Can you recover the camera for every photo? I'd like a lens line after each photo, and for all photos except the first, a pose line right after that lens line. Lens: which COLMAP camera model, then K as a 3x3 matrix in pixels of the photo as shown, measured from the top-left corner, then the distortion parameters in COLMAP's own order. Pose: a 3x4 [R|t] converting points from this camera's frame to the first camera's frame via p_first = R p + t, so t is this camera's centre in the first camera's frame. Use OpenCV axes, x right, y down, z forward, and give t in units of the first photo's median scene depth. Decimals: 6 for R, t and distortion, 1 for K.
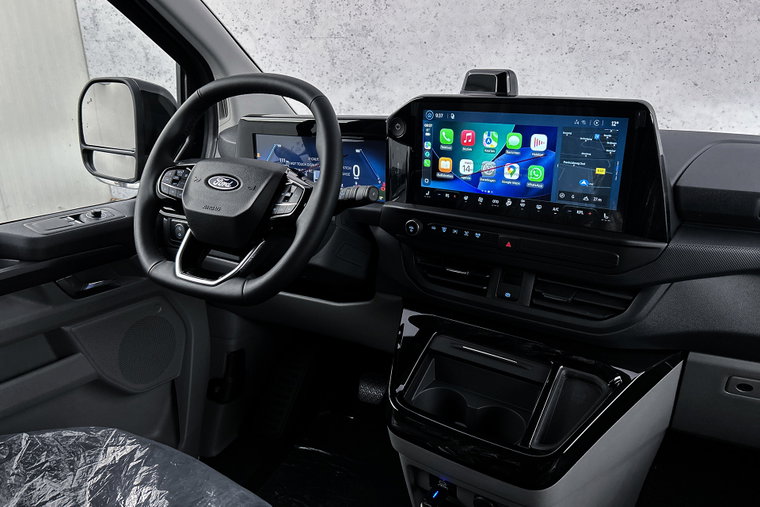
lens RADIAL K [[574.2, 0, 381.1], [0, 574.2, 258.4], [0, 0, 1]] dist [0.055173, -0.063561]
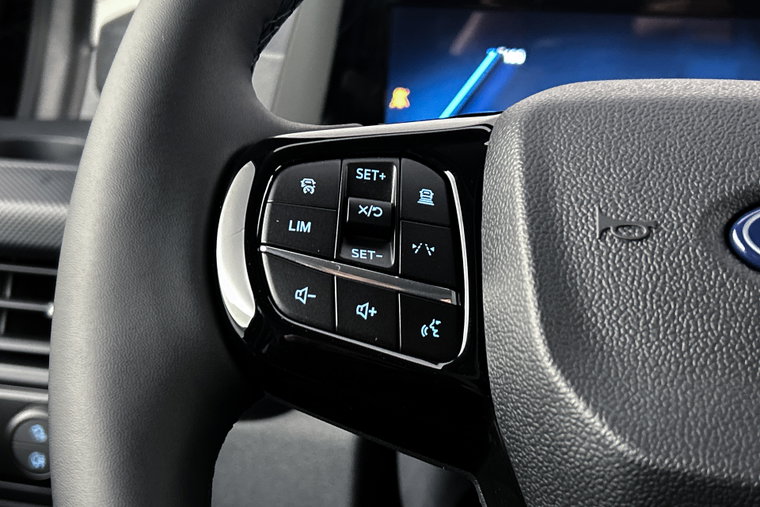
lens RADIAL K [[981.4, 0, 378.5], [0, 981.4, 251.0], [0, 0, 1]] dist [0.102096, 0.000000]
pose [[0.951050, -0.039309, 0.306528, -0.451665], [0.059136, 0.996697, -0.055663, -0.121901], [-0.303327, 0.071065, 0.950233, 0.803344]]
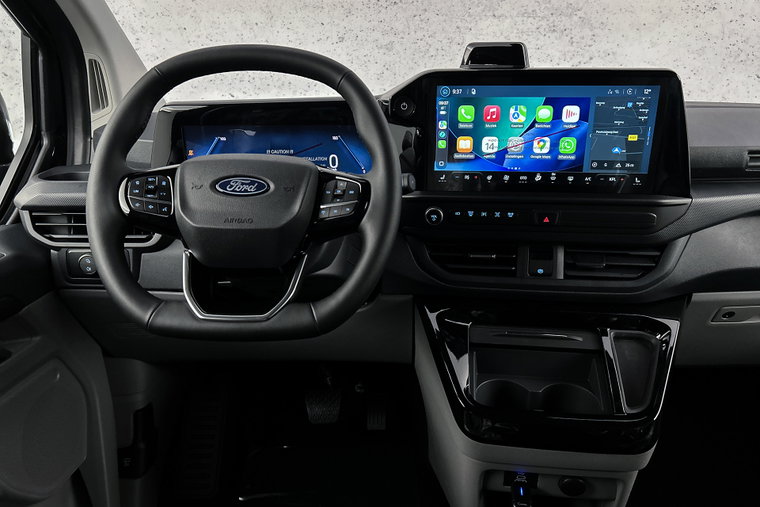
lens RADIAL K [[574.2, 0, 385.4], [0, 574.2, 254.2], [0, 0, 1]] dist [0.055173, -0.063561]
pose [[0.885354, -0.149409, 0.440256, -0.448683], [0.147914, 0.988272, 0.037934, -0.042290], [-0.440760, 0.031535, 0.897071, 0.229229]]
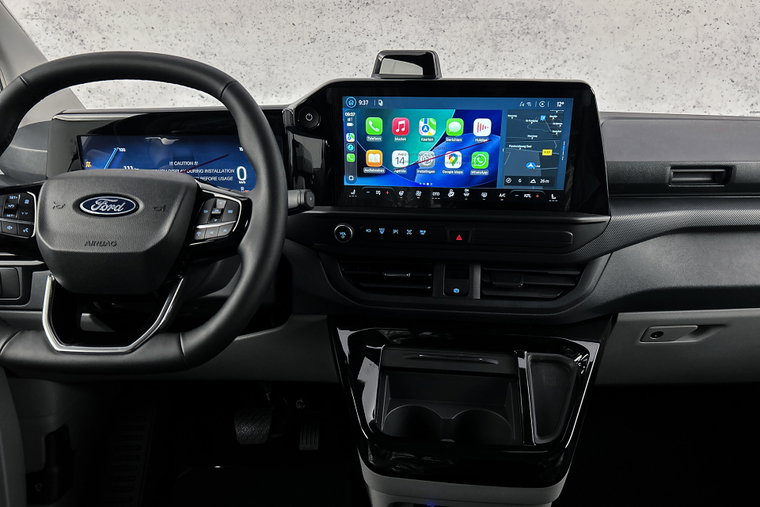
lens RADIAL K [[574.2, 0, 386.3], [0, 574.2, 255.2], [0, 0, 1]] dist [0.055173, -0.063561]
pose [[0.878050, -0.149069, 0.454759, -0.301790], [0.145803, 0.988401, 0.042479, -0.051115], [-0.455817, 0.029006, 0.889601, 0.213718]]
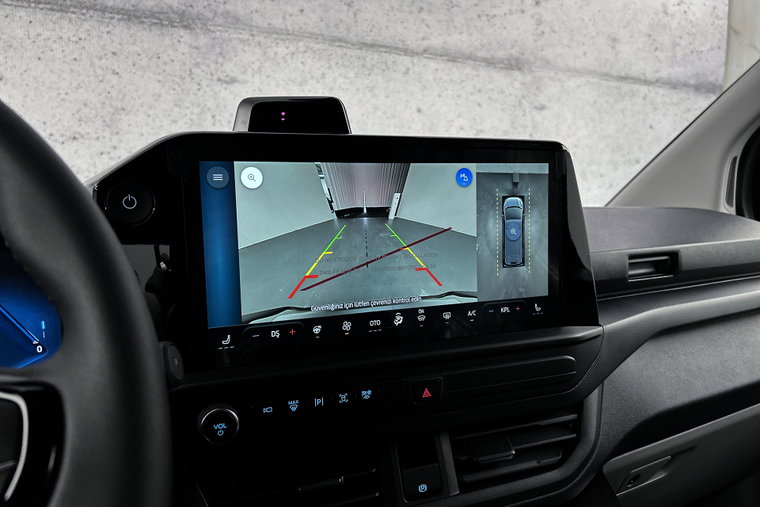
lens RADIAL K [[574.2, 0, 380.5], [0, 574.2, 259.9], [0, 0, 1]] dist [0.055173, -0.063561]
pose [[0.555888, -0.086399, 0.826755, -0.235146], [0.284472, 0.954304, -0.091543, -0.103039], [-0.781066, 0.286076, 0.555065, 0.668910]]
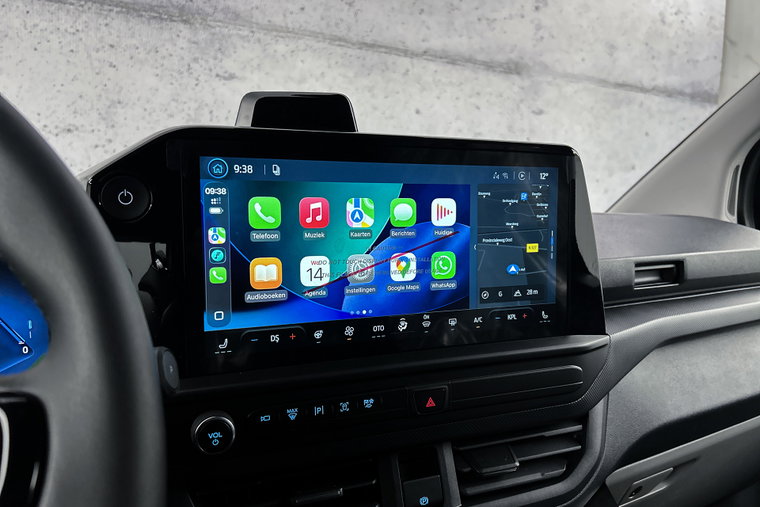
lens RADIAL K [[574.2, 0, 386.2], [0, 574.2, 254.4], [0, 0, 1]] dist [0.055173, -0.063561]
pose [[0.541584, -0.066687, 0.837997, -0.224834], [0.265671, 0.959336, -0.095357, -0.110018], [-0.797562, 0.274276, 0.537278, 0.685725]]
